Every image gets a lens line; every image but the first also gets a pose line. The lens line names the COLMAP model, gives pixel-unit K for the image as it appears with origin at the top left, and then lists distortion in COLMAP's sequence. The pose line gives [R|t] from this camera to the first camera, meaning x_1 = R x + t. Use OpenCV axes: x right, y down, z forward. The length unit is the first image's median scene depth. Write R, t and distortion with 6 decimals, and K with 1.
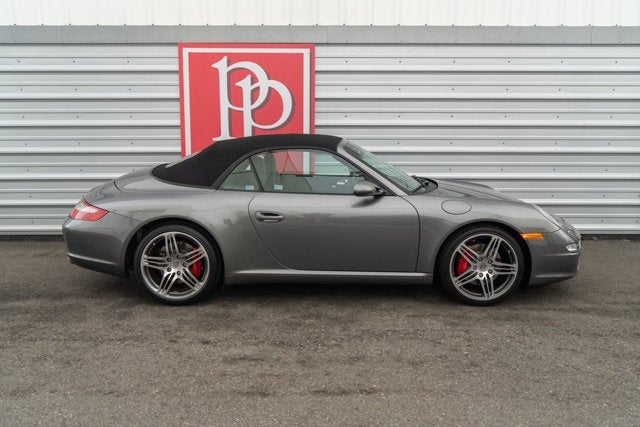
lens RADIAL K [[573.9, 0, 321.8], [0, 573.9, 212.6], [0, 0, 1]] dist [0.000134, 0.005434]
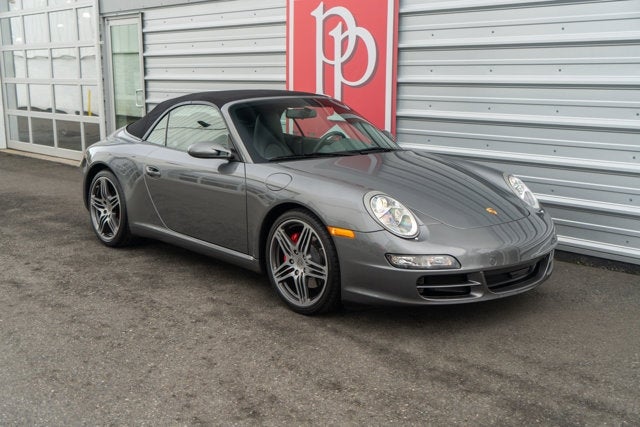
lens RADIAL K [[755.3, 0, 320.0], [0, 755.3, 213.5], [0, 0, 1]] dist [0.013374, 0.038526]
pose [[0.675949, 0.135366, -0.724409, 0.985692], [-0.122030, 0.989975, 0.071123, -0.046254], [0.726775, 0.040324, 0.685691, 0.296248]]
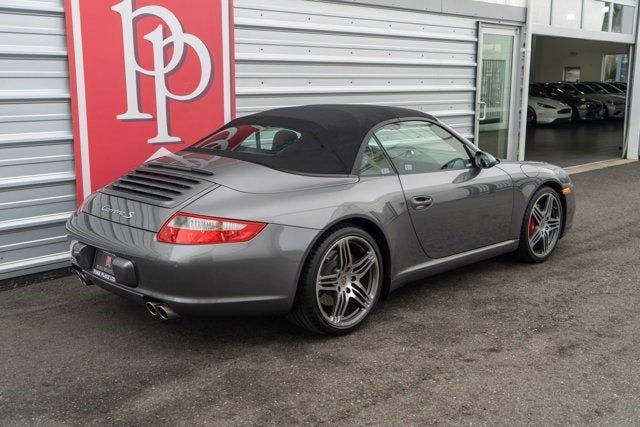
lens RADIAL K [[689.1, 0, 323.5], [0, 689.1, 214.0], [0, 0, 1]] dist [0.006090, 0.032773]
pose [[0.716666, -0.134158, 0.684391, -0.833154], [0.118358, 0.990485, 0.070220, -0.059521], [-0.687300, 0.030679, 0.725726, 0.336799]]
